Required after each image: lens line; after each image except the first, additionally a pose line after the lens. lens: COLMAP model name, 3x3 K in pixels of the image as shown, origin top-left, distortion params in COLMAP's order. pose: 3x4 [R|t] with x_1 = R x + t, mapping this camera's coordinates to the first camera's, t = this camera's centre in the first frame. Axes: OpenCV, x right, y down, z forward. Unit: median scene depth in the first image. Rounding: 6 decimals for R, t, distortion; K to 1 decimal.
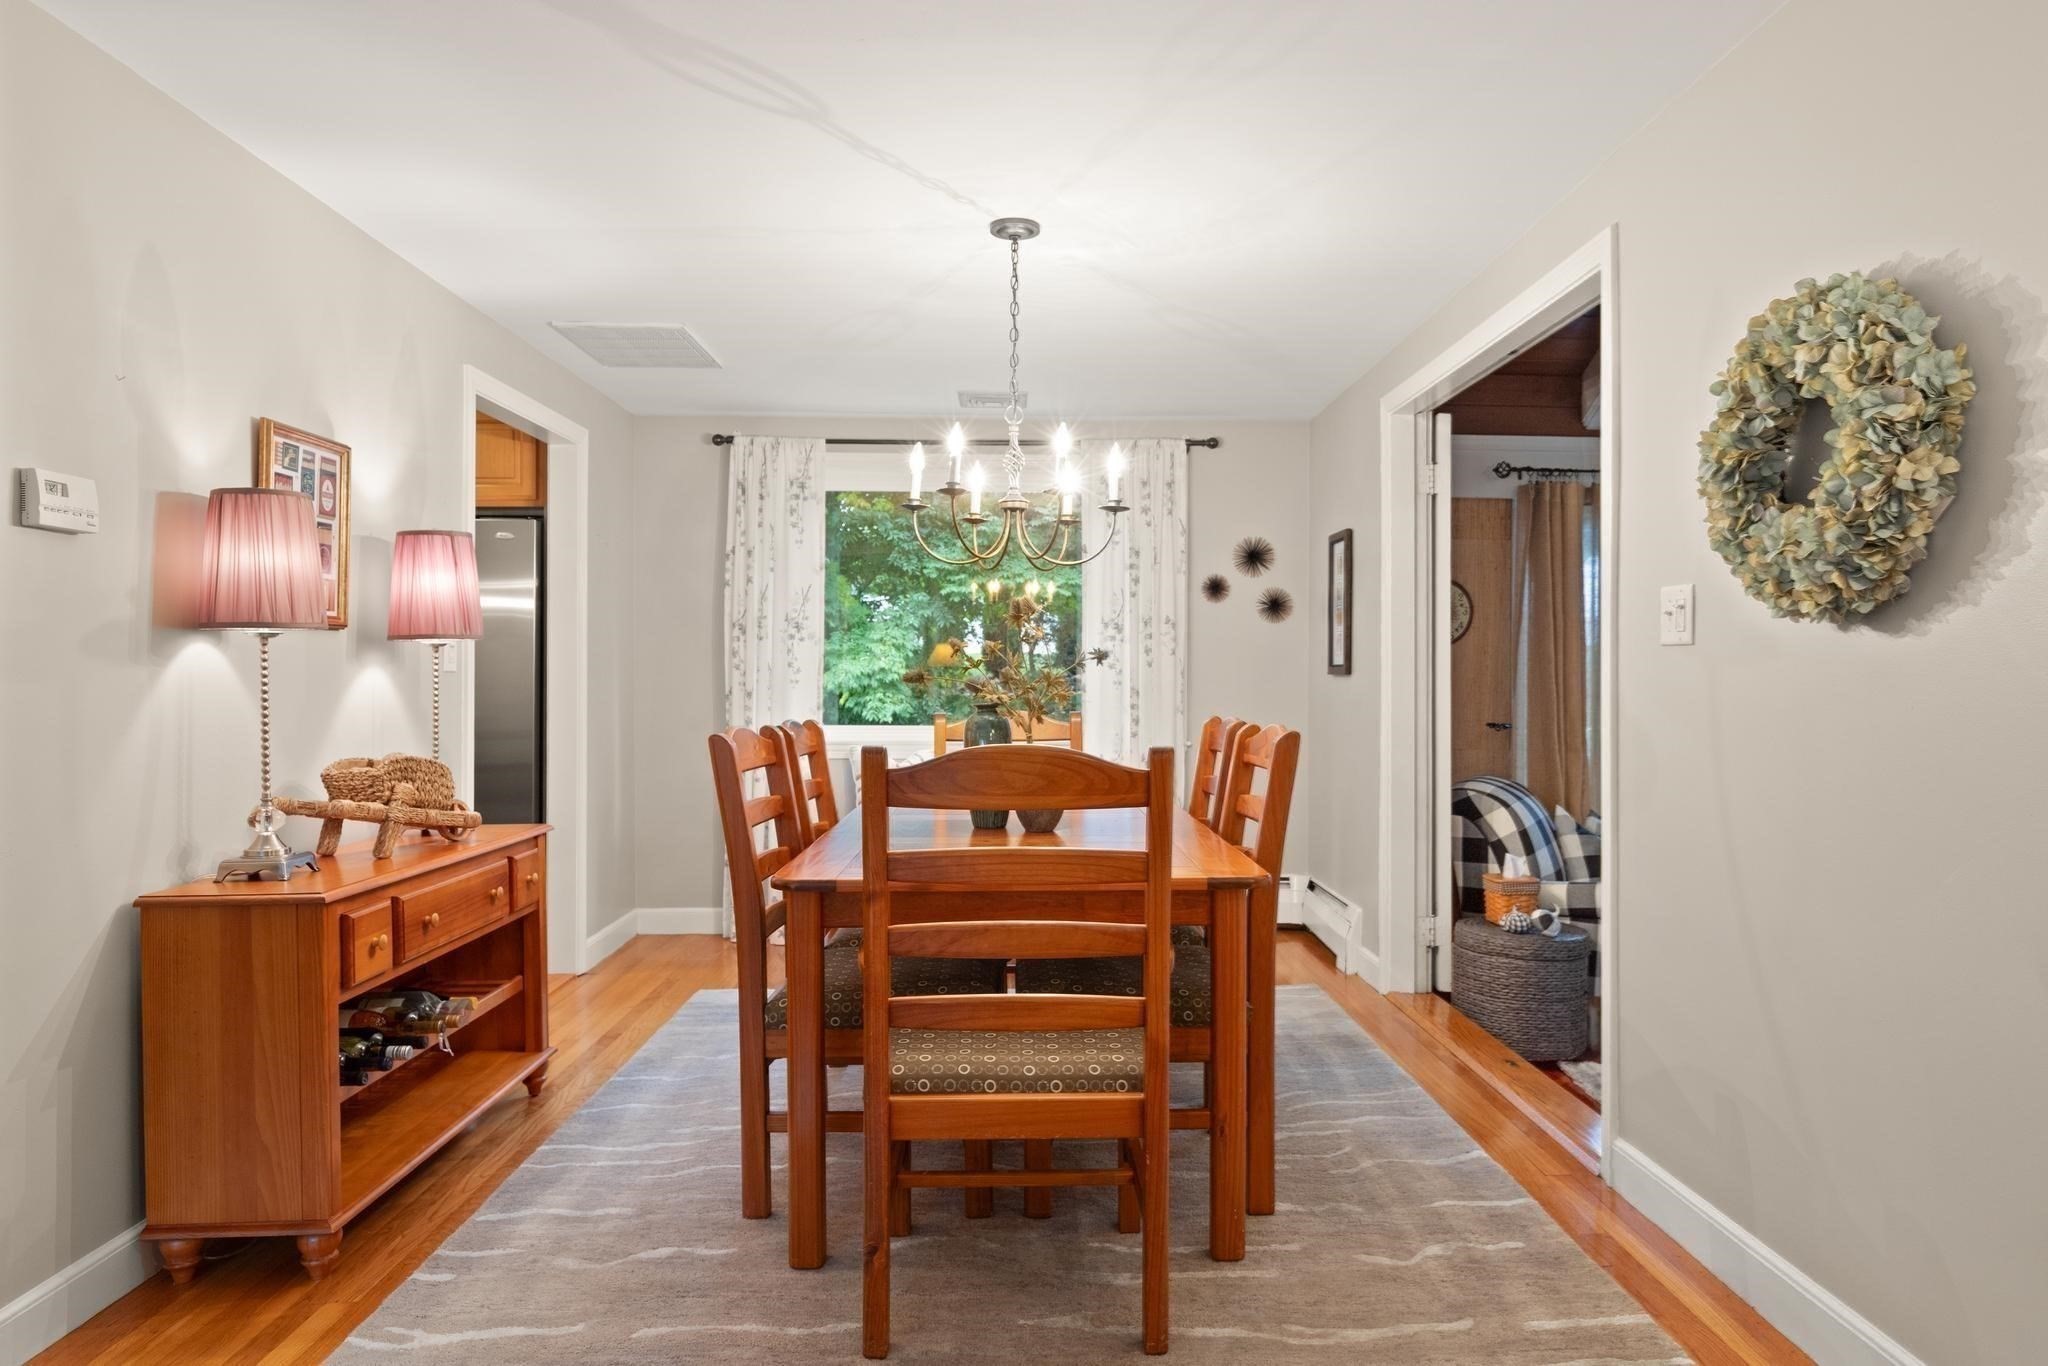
lens RADIAL K [[1271.3, 0, 1038.9], [0, 1271.3, 679.5], [0, 0, 1]] dist [0.007975, -0.005436]
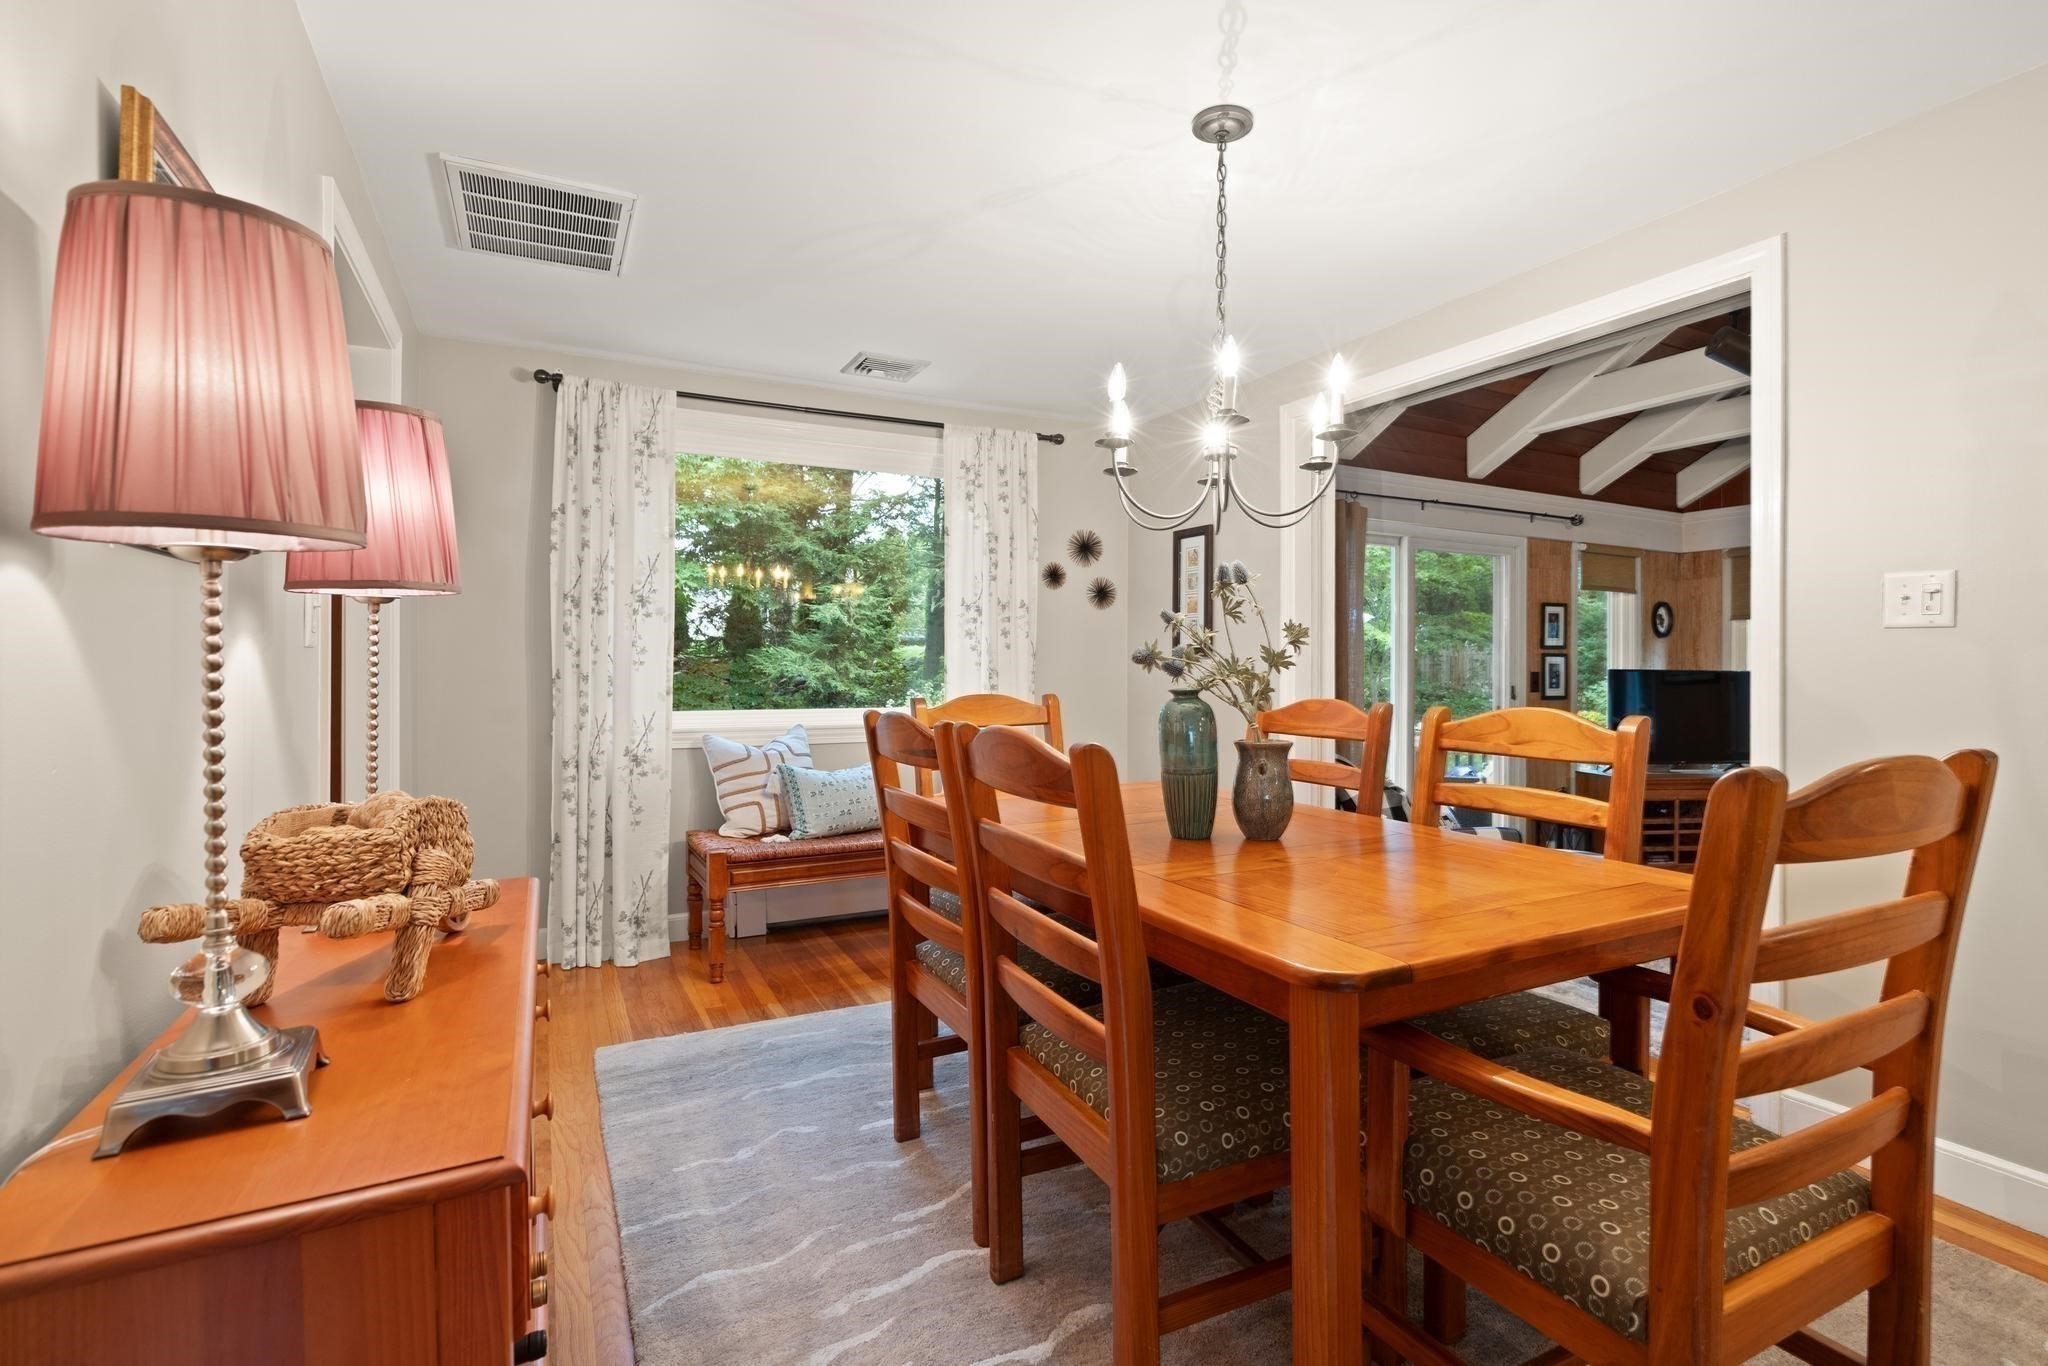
lens RADIAL K [[975.4, 0, 1038.5], [0, 975.4, 665.1], [0, 0, 1]] dist [0.000780, -0.000931]
pose [[0.899610, -0.001133, 0.436692, -0.358119], [-0.000199, 0.999995, 0.003004, 0.001450], [-0.436694, -0.002789, 0.899606, 0.412482]]
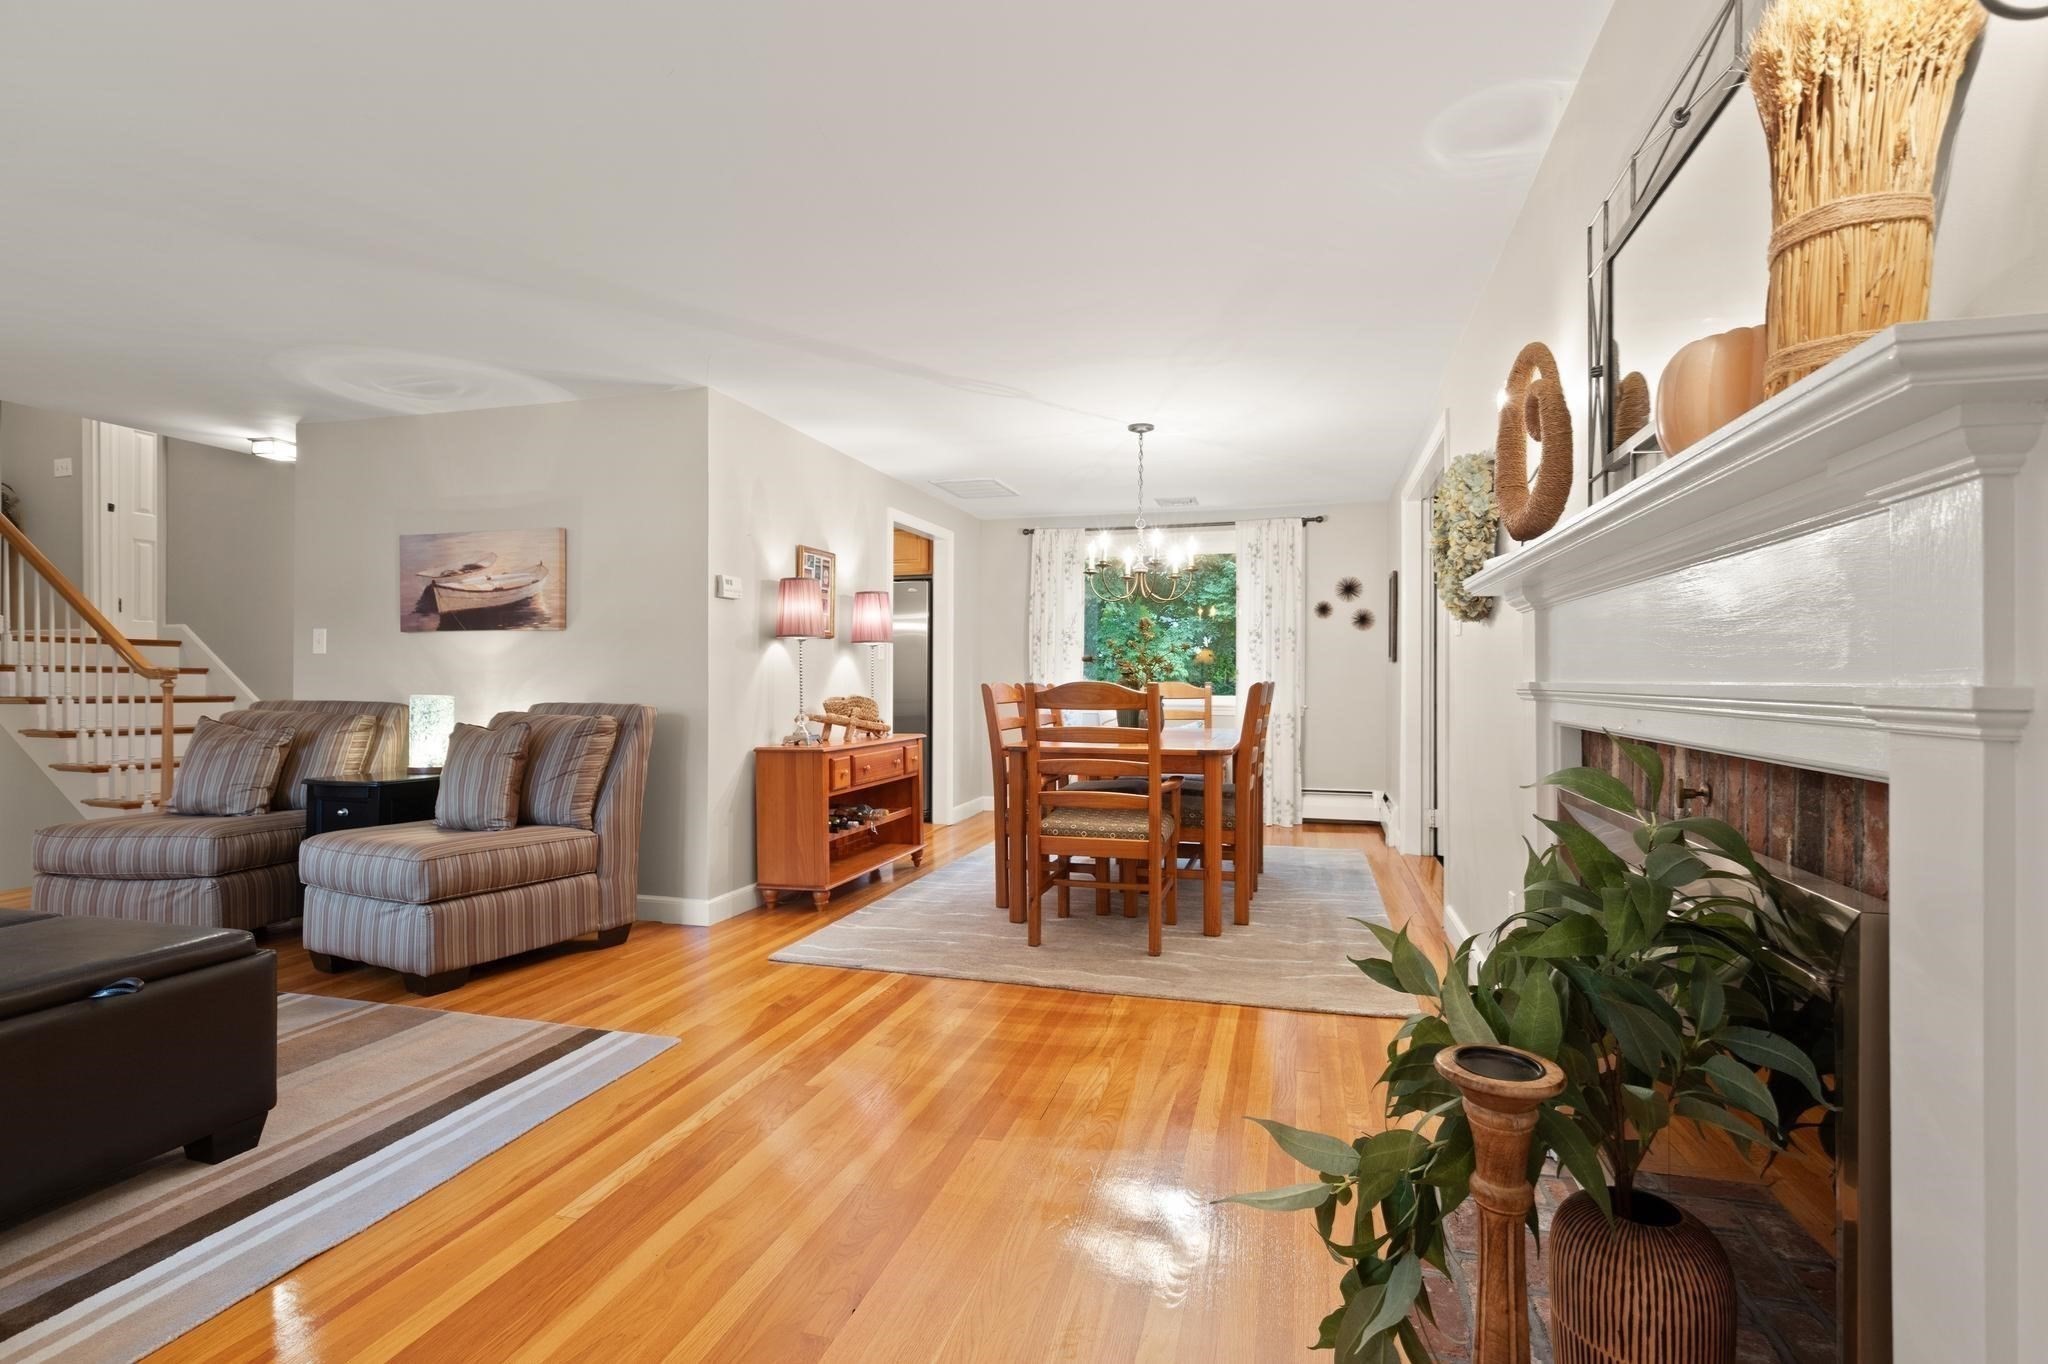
lens RADIAL K [[937.9, 0, 1038.4], [0, 937.9, 684.0], [0, 0, 1]] dist [0.006289, -0.001815]
pose [[0.956034, 0.001220, -0.293254, 0.220353], [-0.000203, 0.999994, 0.003497, 0.027814], [0.293256, -0.003284, 0.956028, -0.363564]]
